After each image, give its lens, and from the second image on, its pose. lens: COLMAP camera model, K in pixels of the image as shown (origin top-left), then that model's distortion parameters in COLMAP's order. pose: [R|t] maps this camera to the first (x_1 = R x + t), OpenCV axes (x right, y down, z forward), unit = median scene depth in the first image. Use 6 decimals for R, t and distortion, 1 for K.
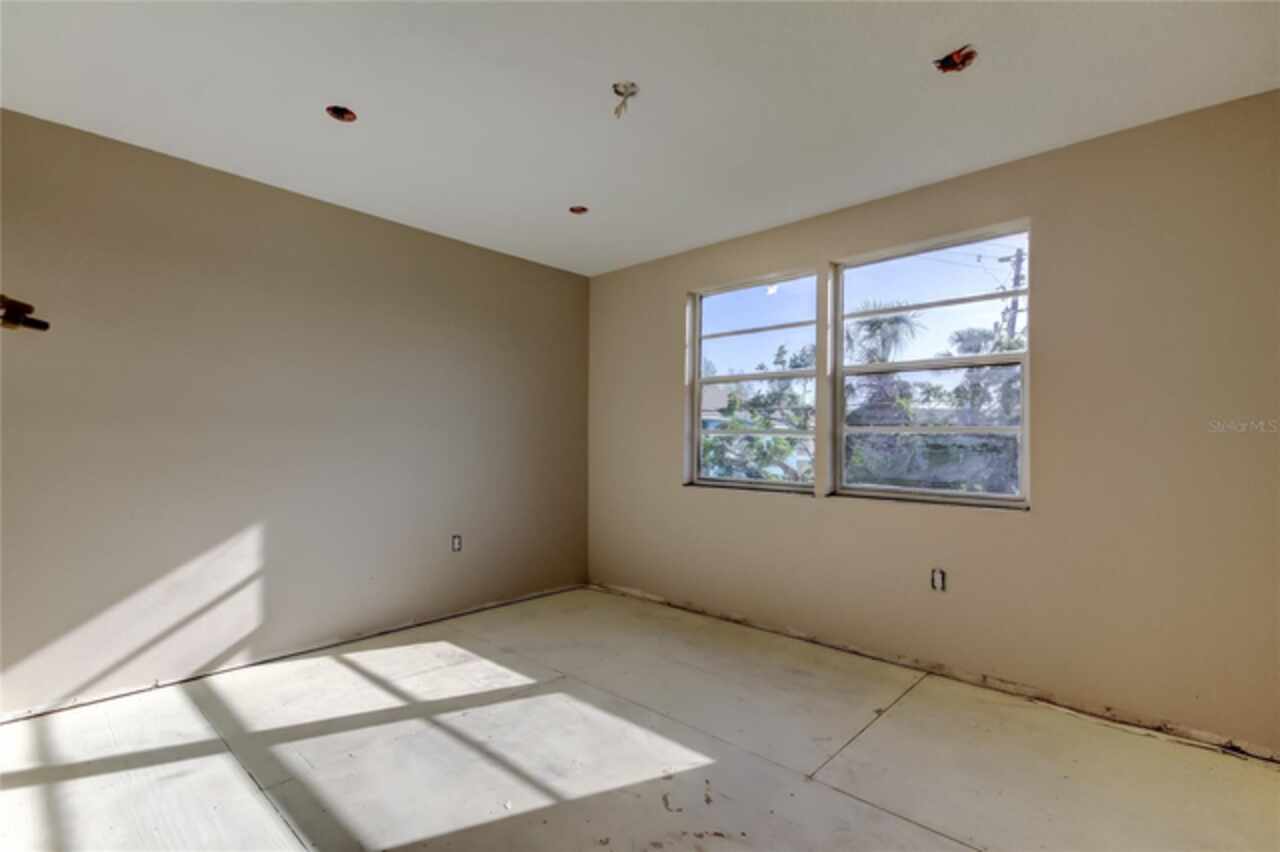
lens RADIAL K [[603.0, 0, 641.1], [0, 603.0, 435.3], [0, 0, 1]] dist [0.023236, -0.000590]
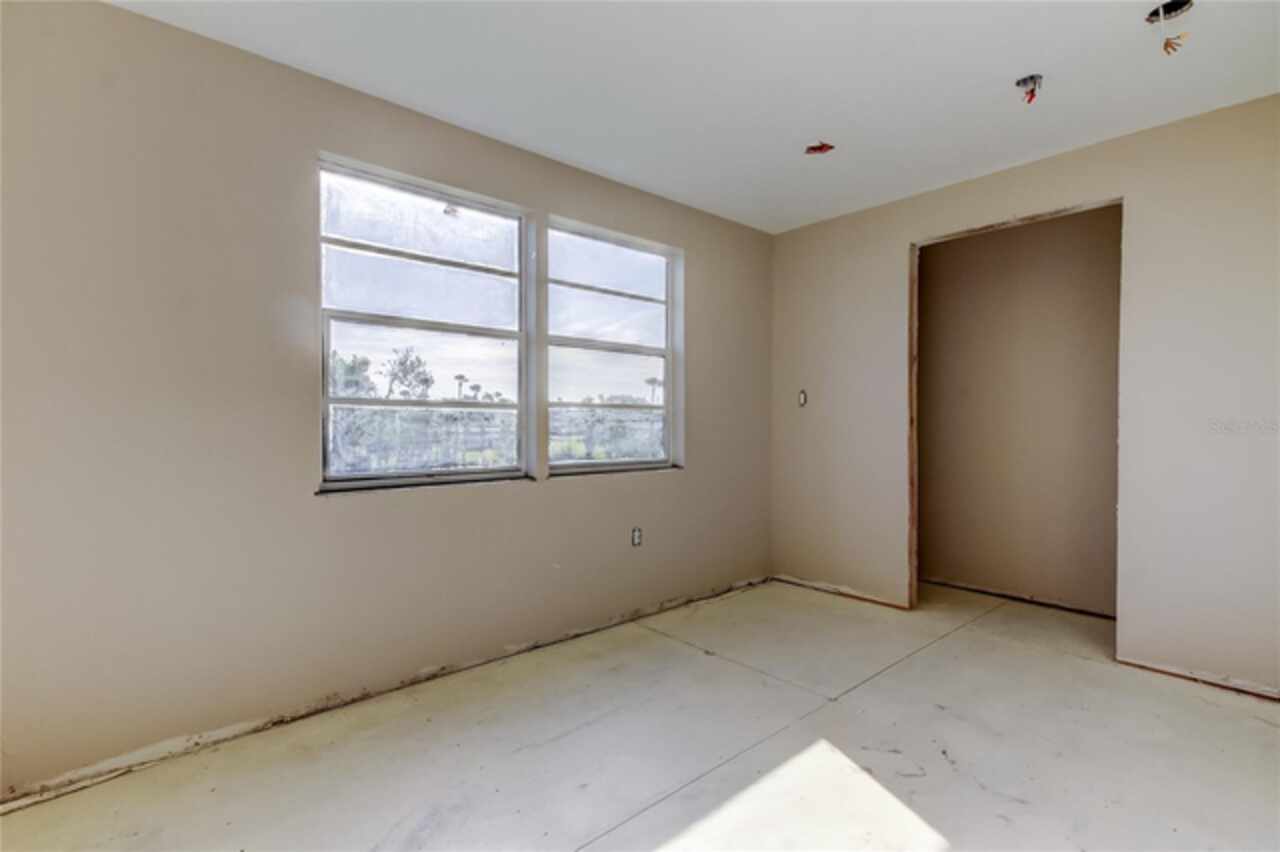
lens RADIAL K [[603.0, 0, 641.1], [0, 603.0, 435.3], [0, 0, 1]] dist [0.023236, -0.000590]
pose [[0.085396, -0.028001, 0.995954, -0.601106], [-0.006431, 0.999569, 0.028654, 0.011151], [-0.996326, -0.008852, 0.085179, 0.836331]]
